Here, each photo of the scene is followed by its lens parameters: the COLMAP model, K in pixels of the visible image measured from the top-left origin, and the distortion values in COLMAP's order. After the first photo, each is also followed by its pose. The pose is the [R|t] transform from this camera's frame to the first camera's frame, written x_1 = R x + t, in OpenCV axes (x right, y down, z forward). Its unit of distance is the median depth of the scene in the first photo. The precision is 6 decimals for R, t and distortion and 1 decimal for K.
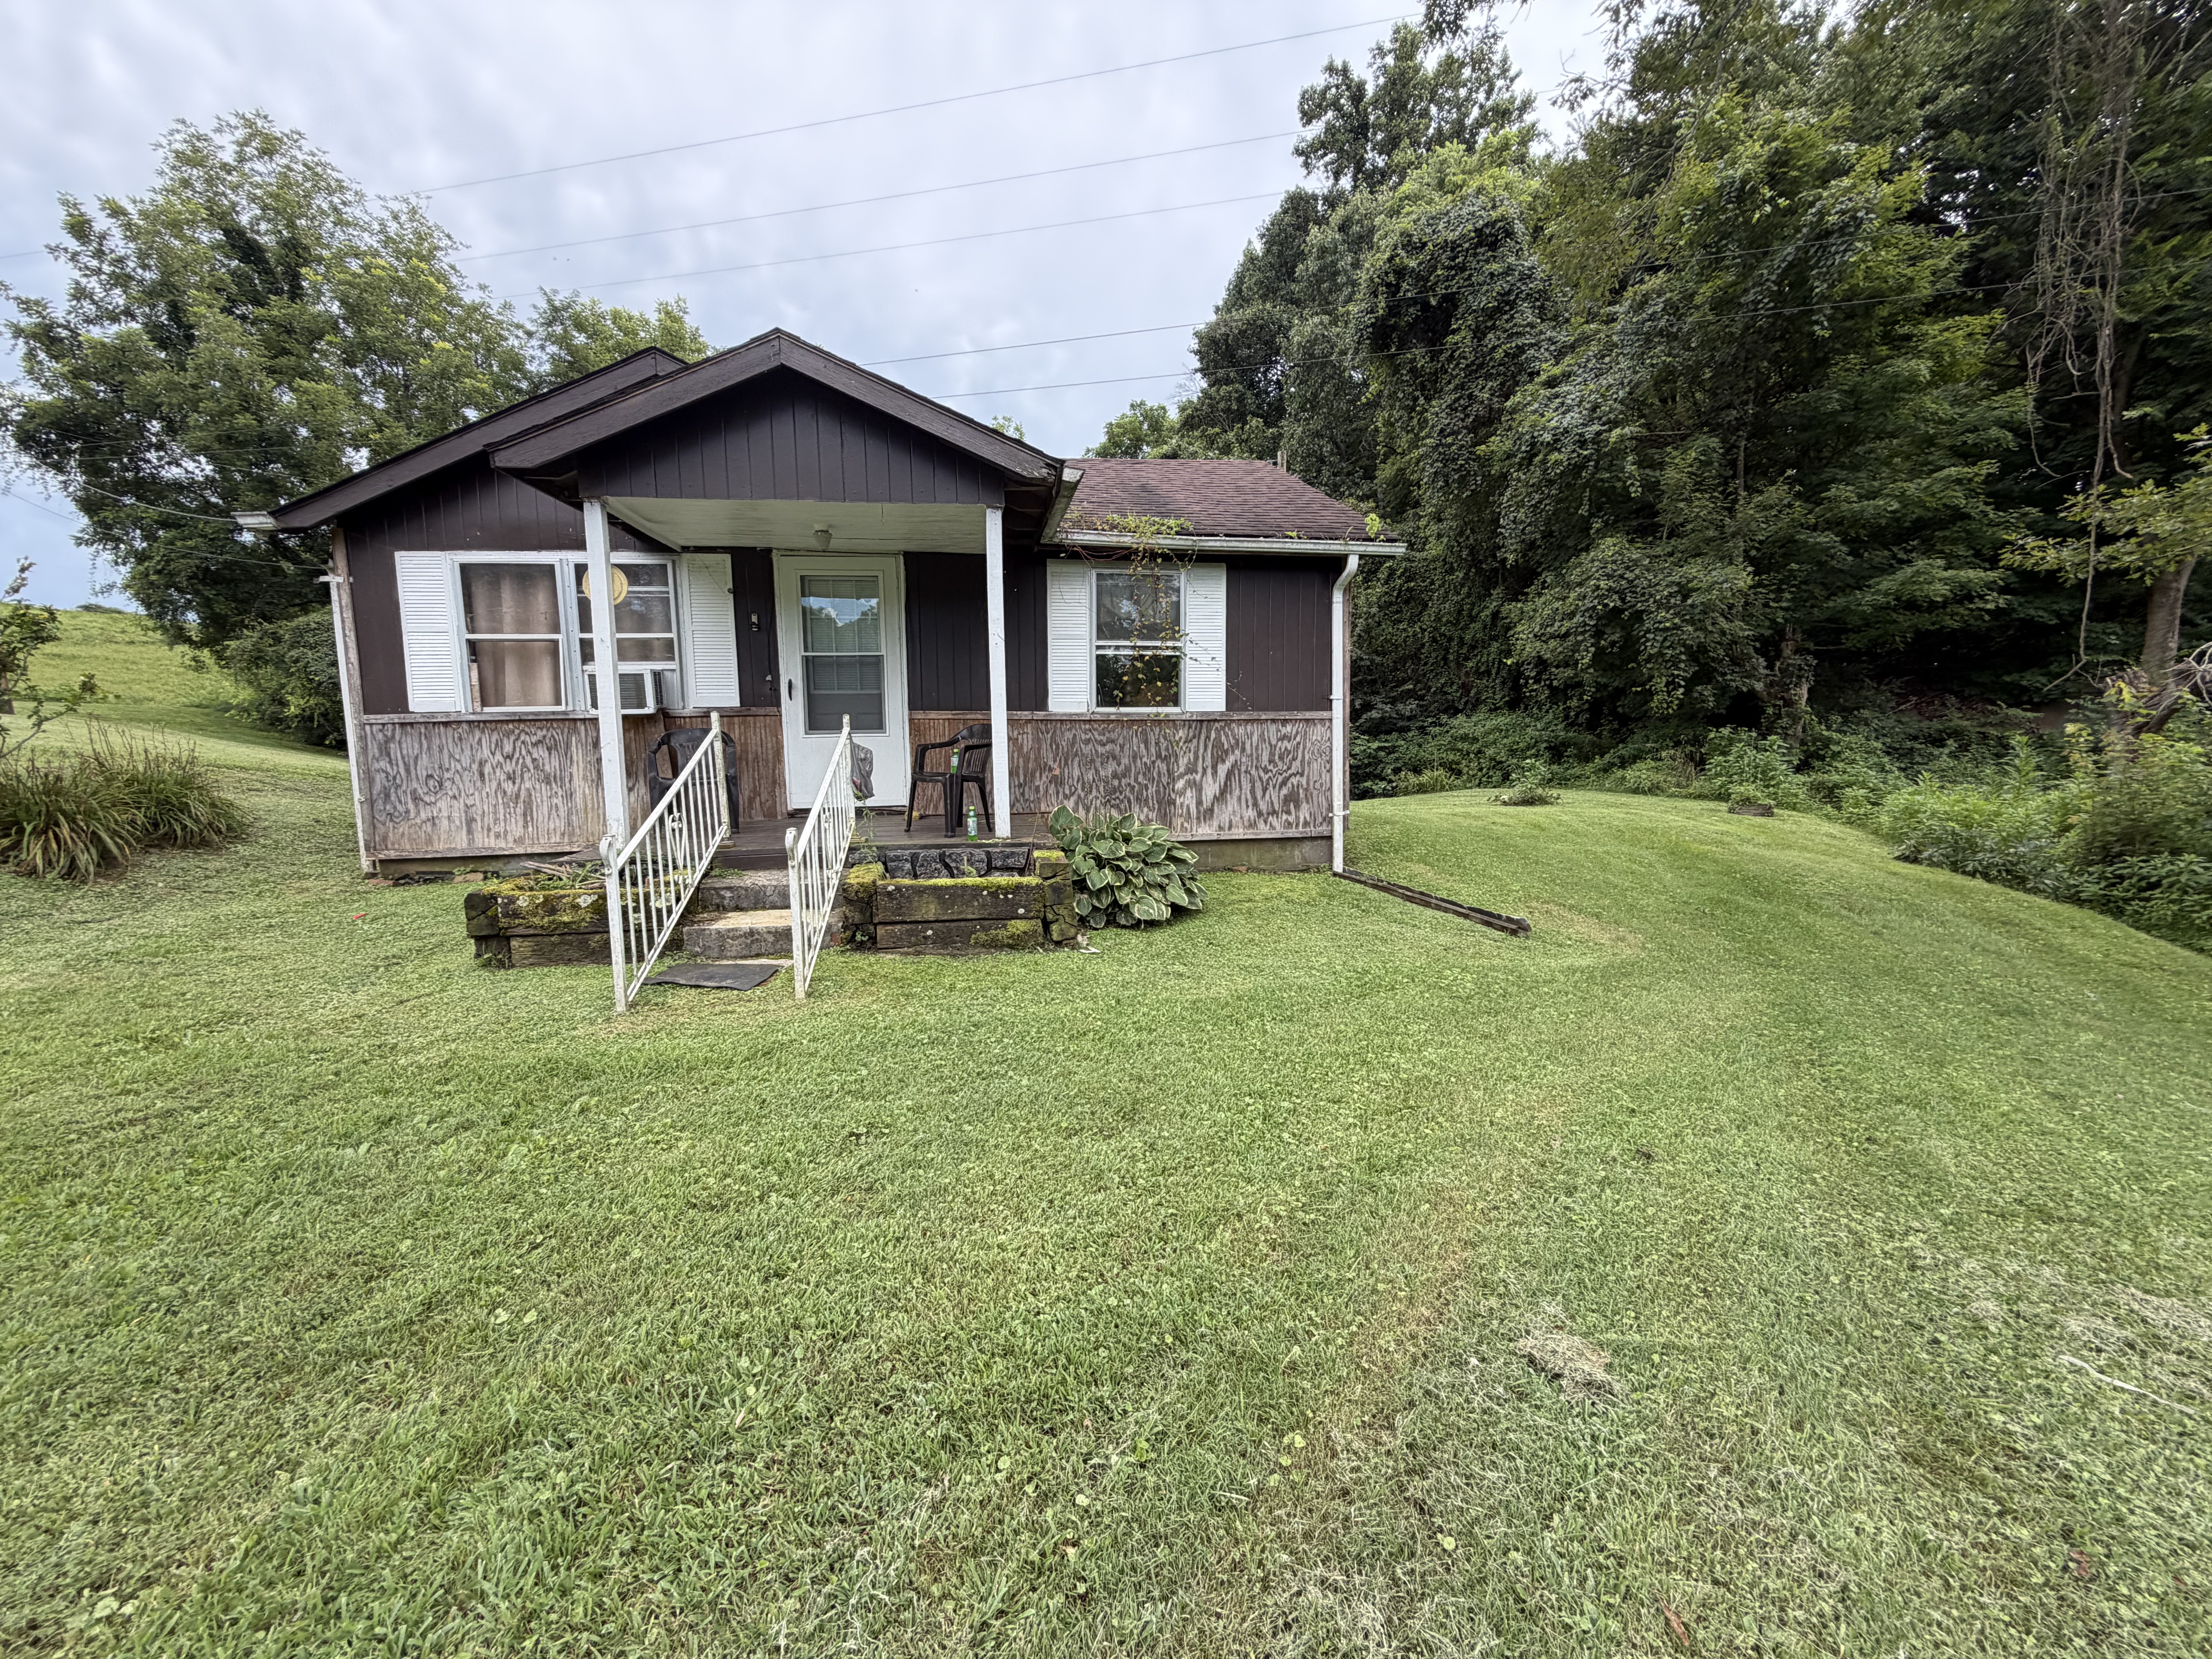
lens RADIAL K [[877.0, 0, 1099.5], [0, 877.0, 829.8], [0, 0, 1]] dist [0.001286, -0.000270]
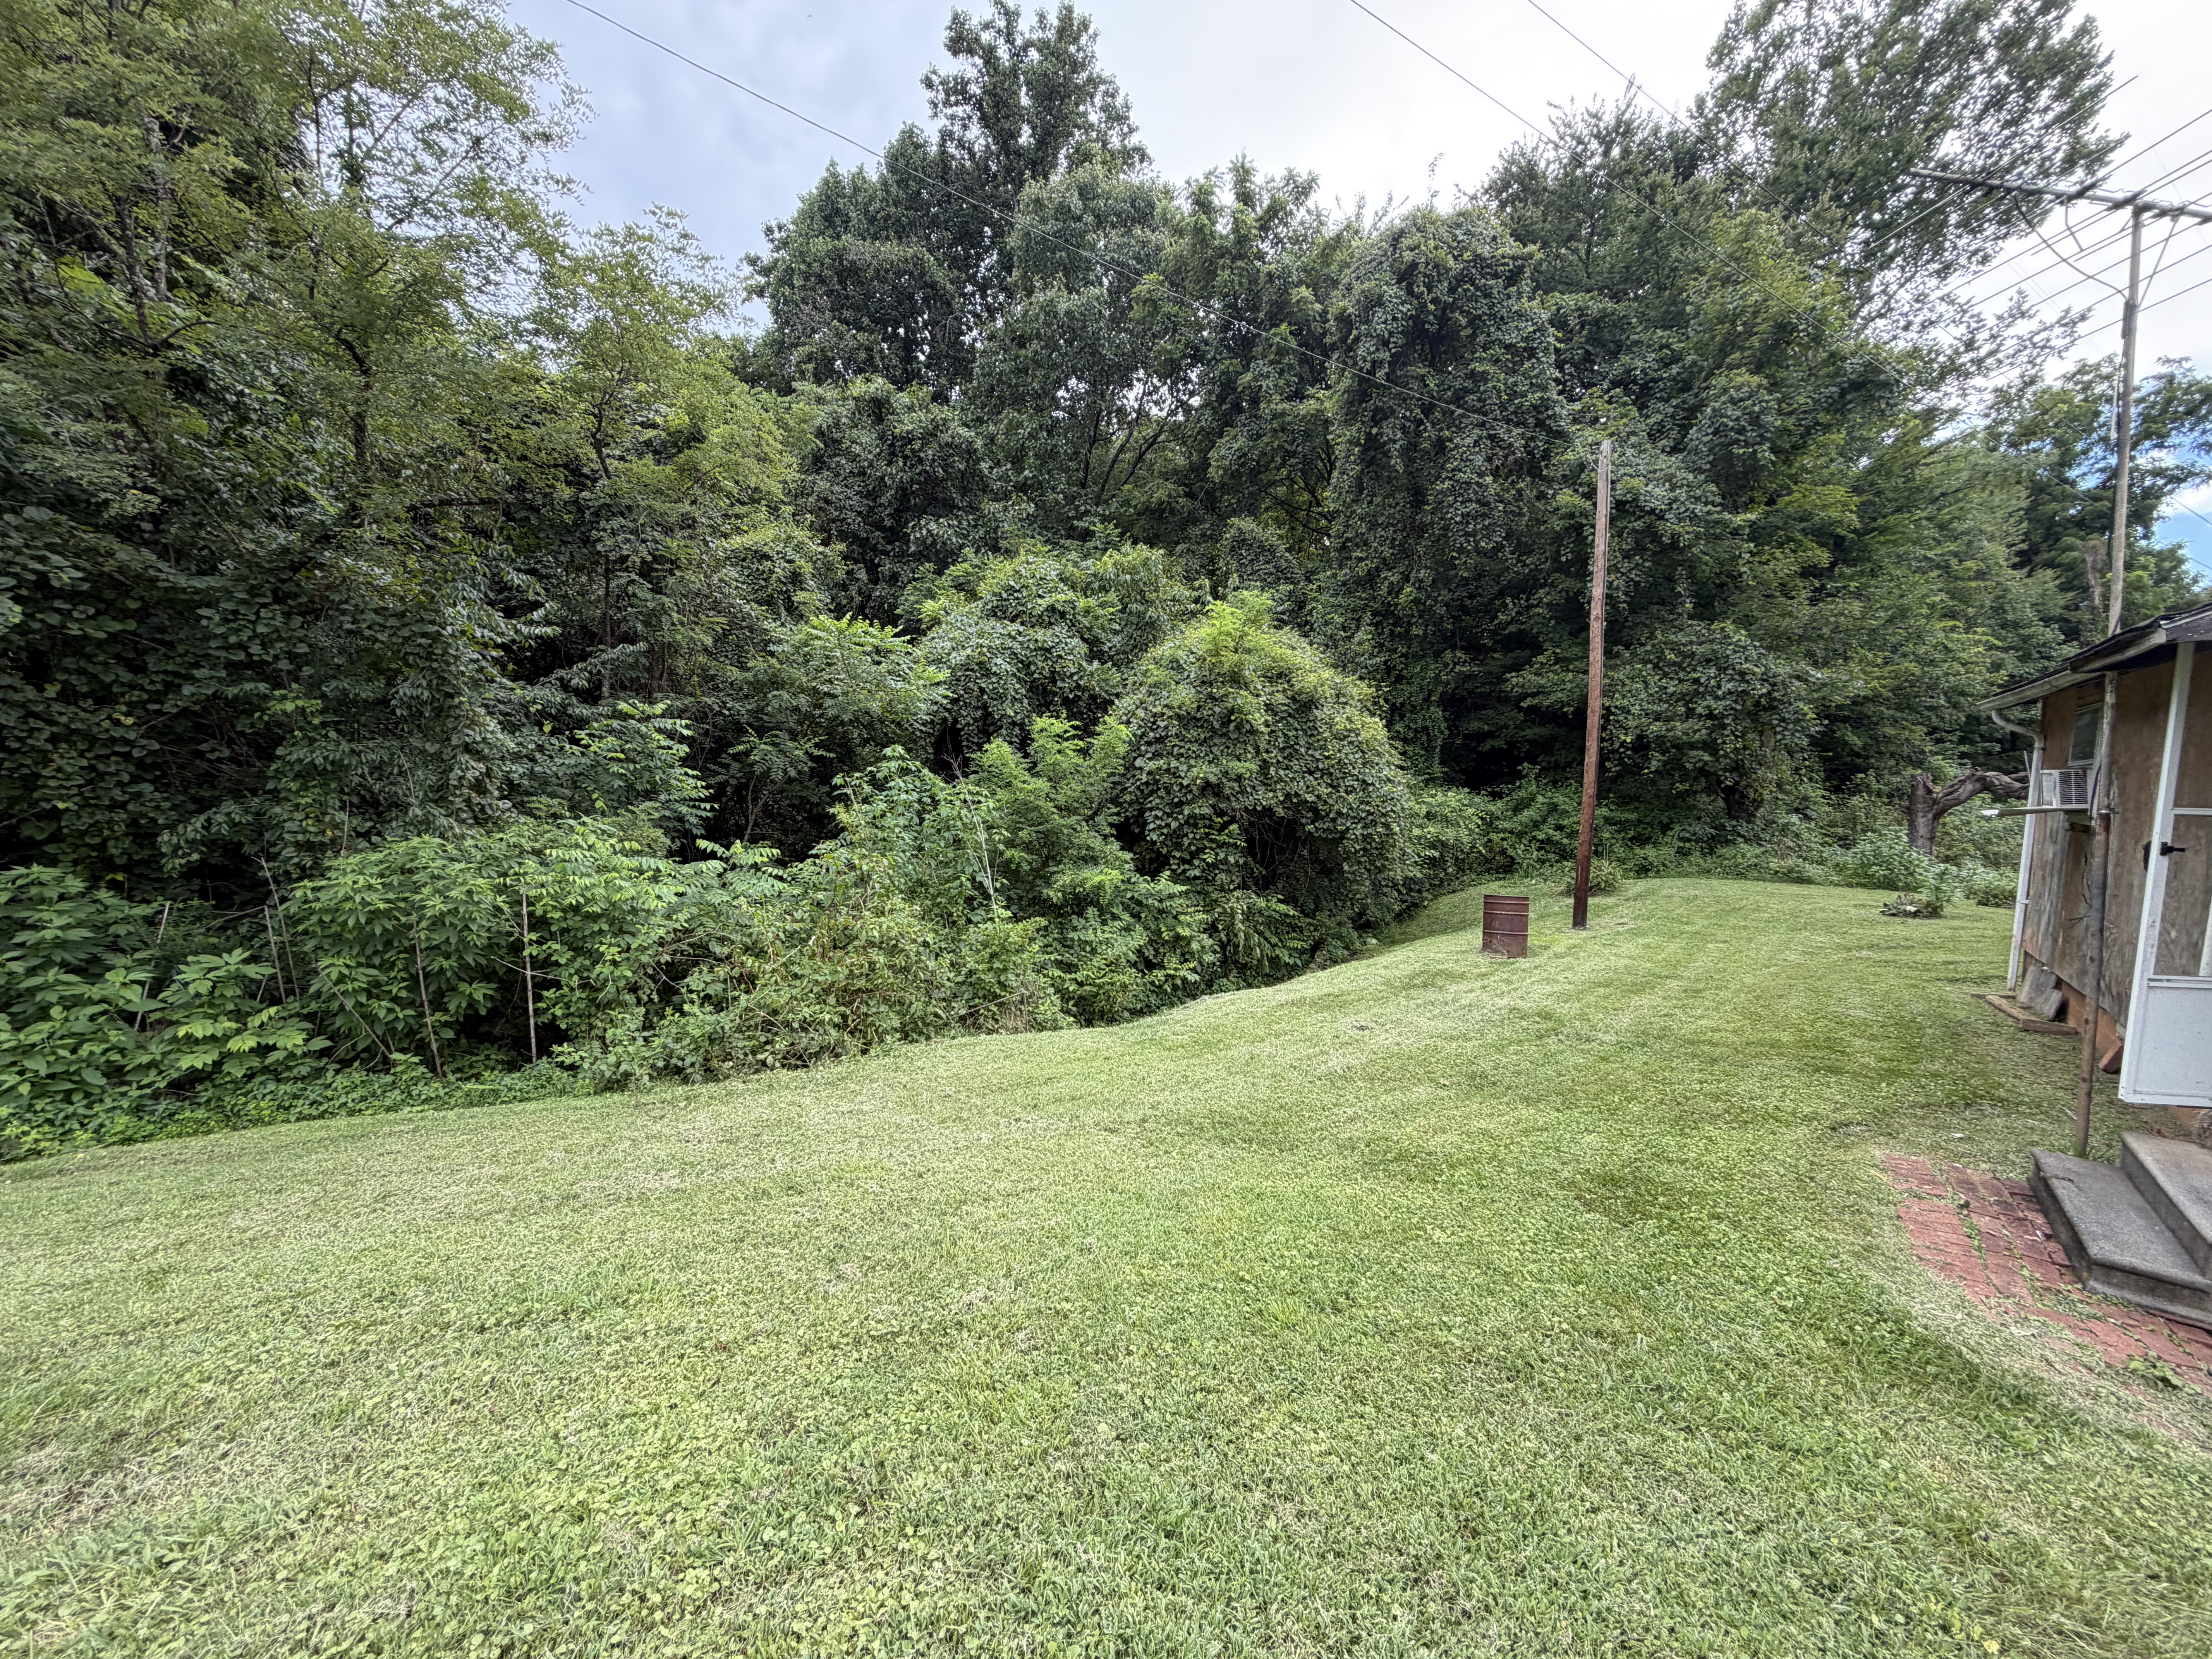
lens RADIAL K [[877.0, 0, 1098.9], [0, 877.0, 828.8], [0, 0, 1]] dist [0.001273, -0.000149]
pose [[0.715095, -0.029963, 0.698385, -0.651284], [0.054744, 0.998413, -0.013220, -0.133806], [-0.696881, 0.047686, 0.715600, 0.843668]]
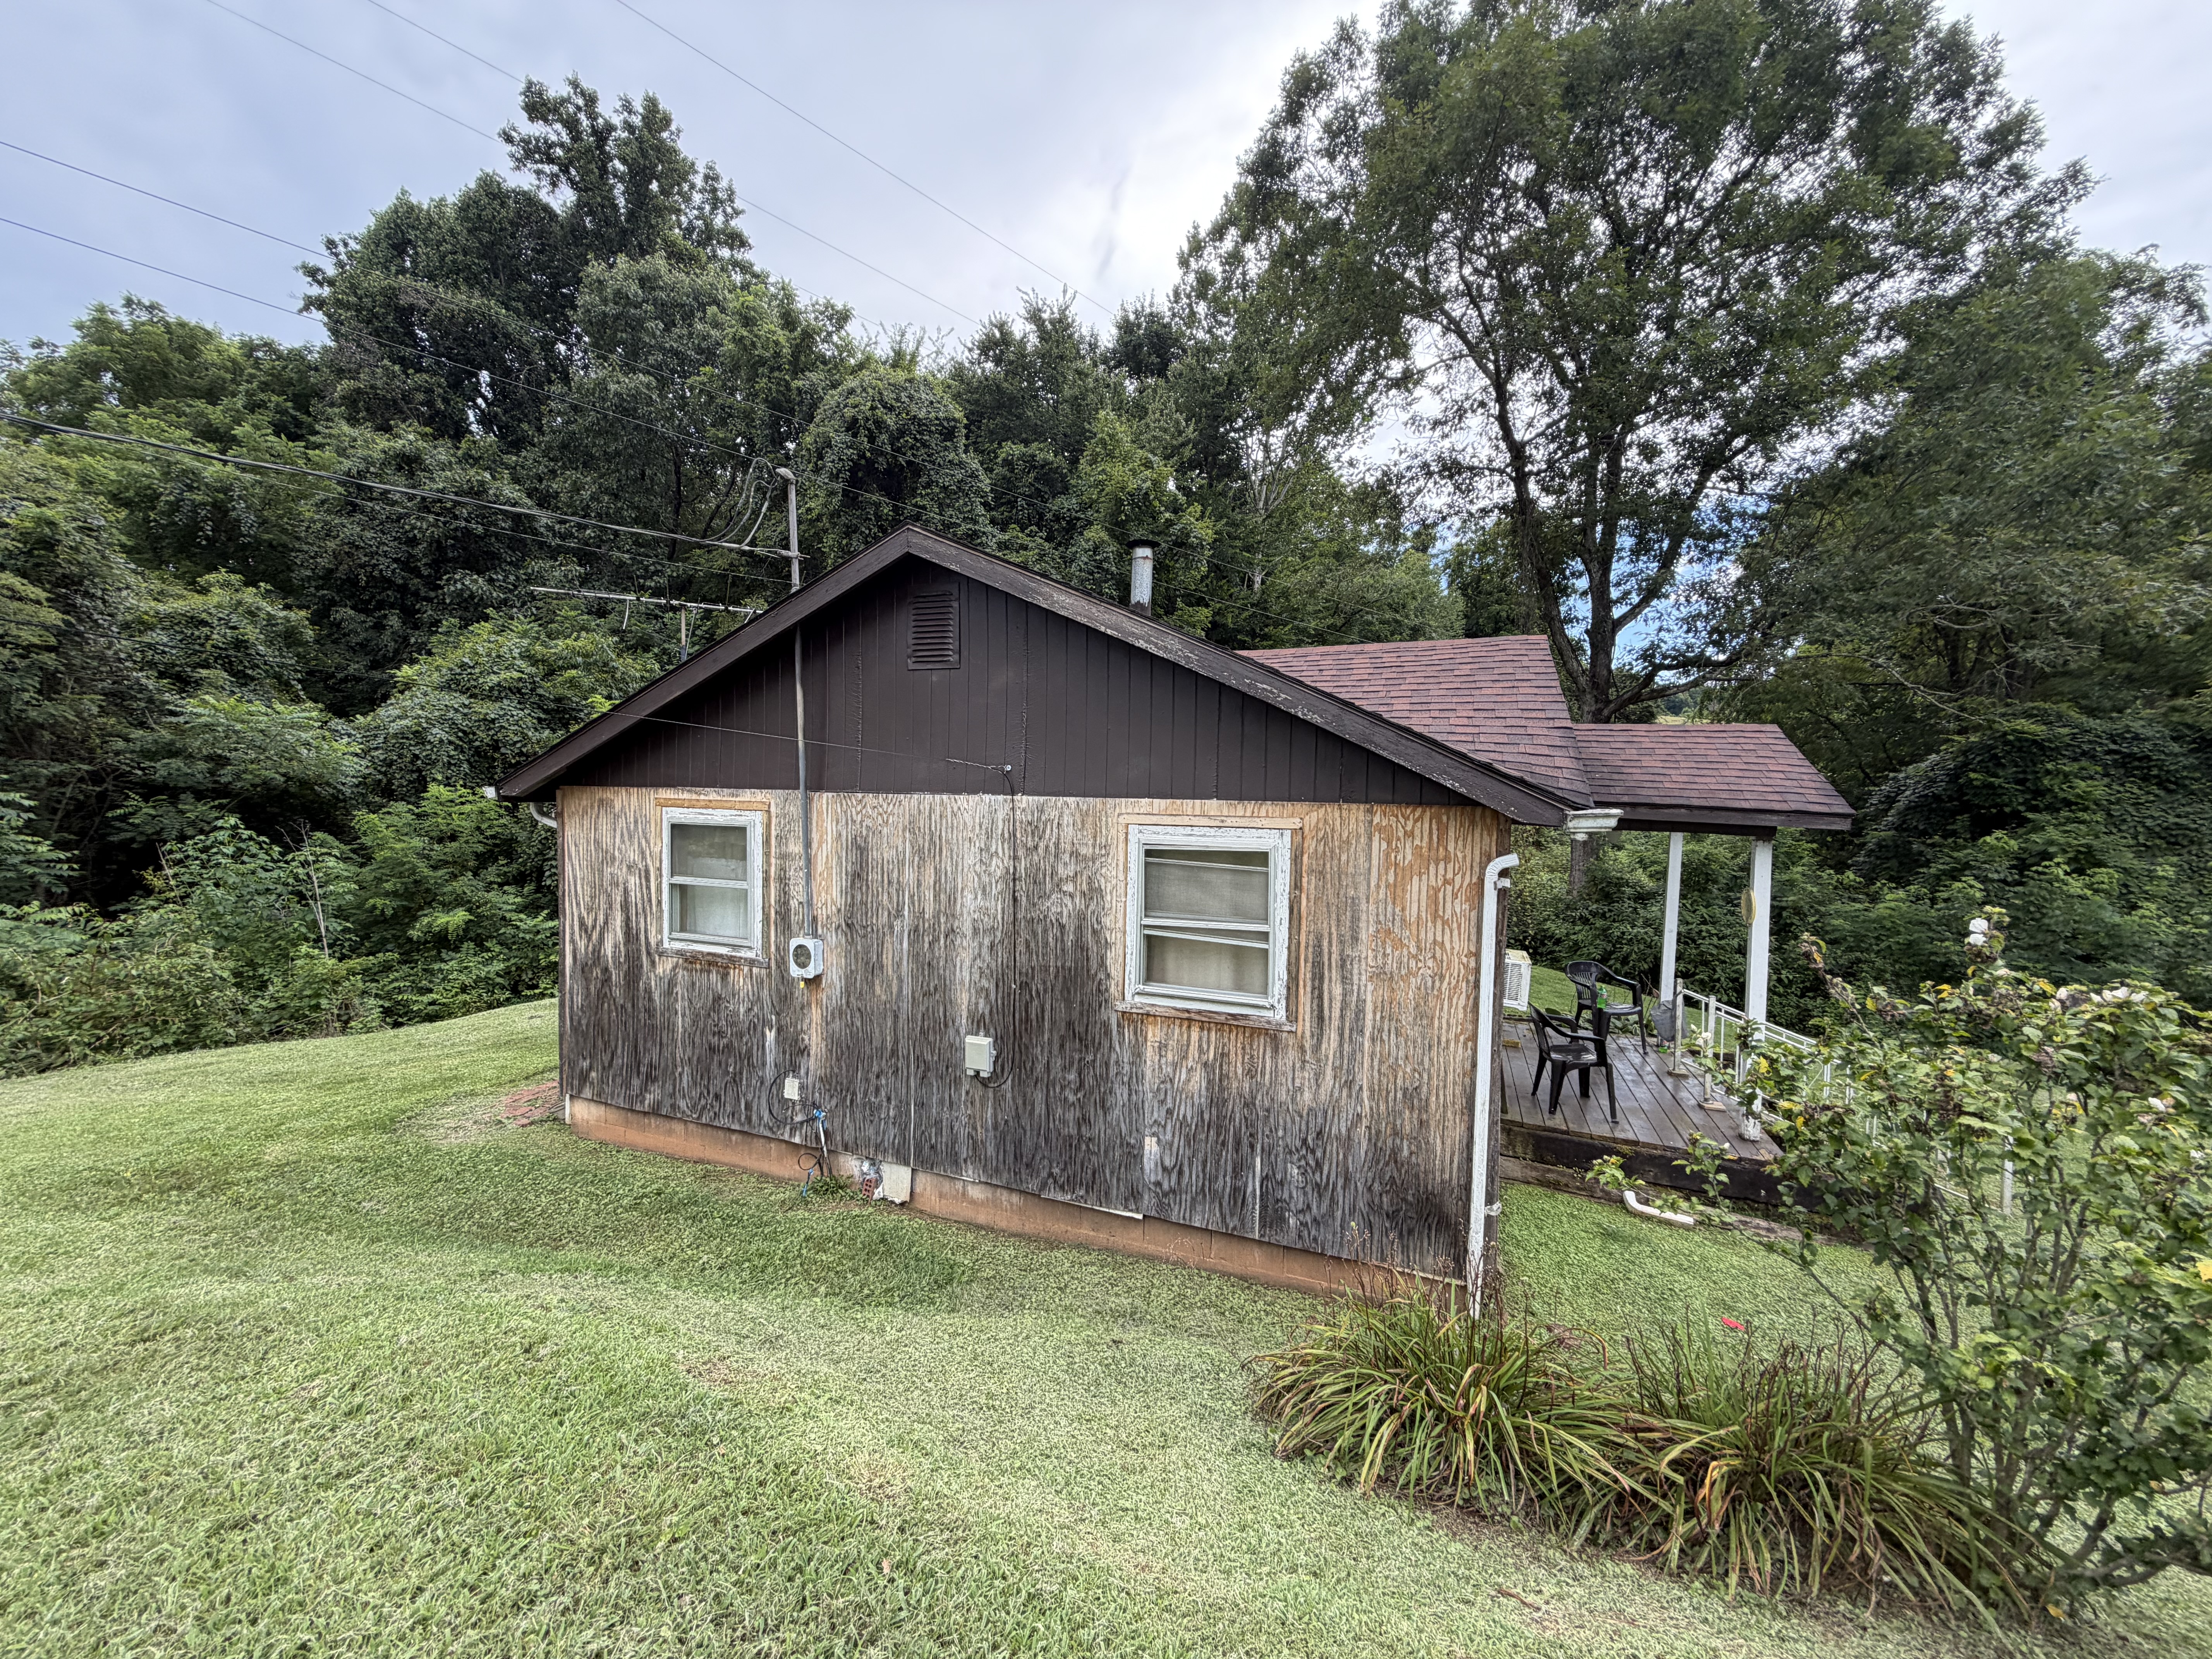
lens RADIAL K [[877.0, 0, 1098.9], [0, 877.0, 828.8], [0, 0, 1]] dist [0.001273, -0.000149]
pose [[0.490803, -0.016616, 0.871112, -0.611314], [0.072548, 0.997125, -0.021855, -0.128021], [-0.868245, 0.073924, 0.490598, 0.359600]]
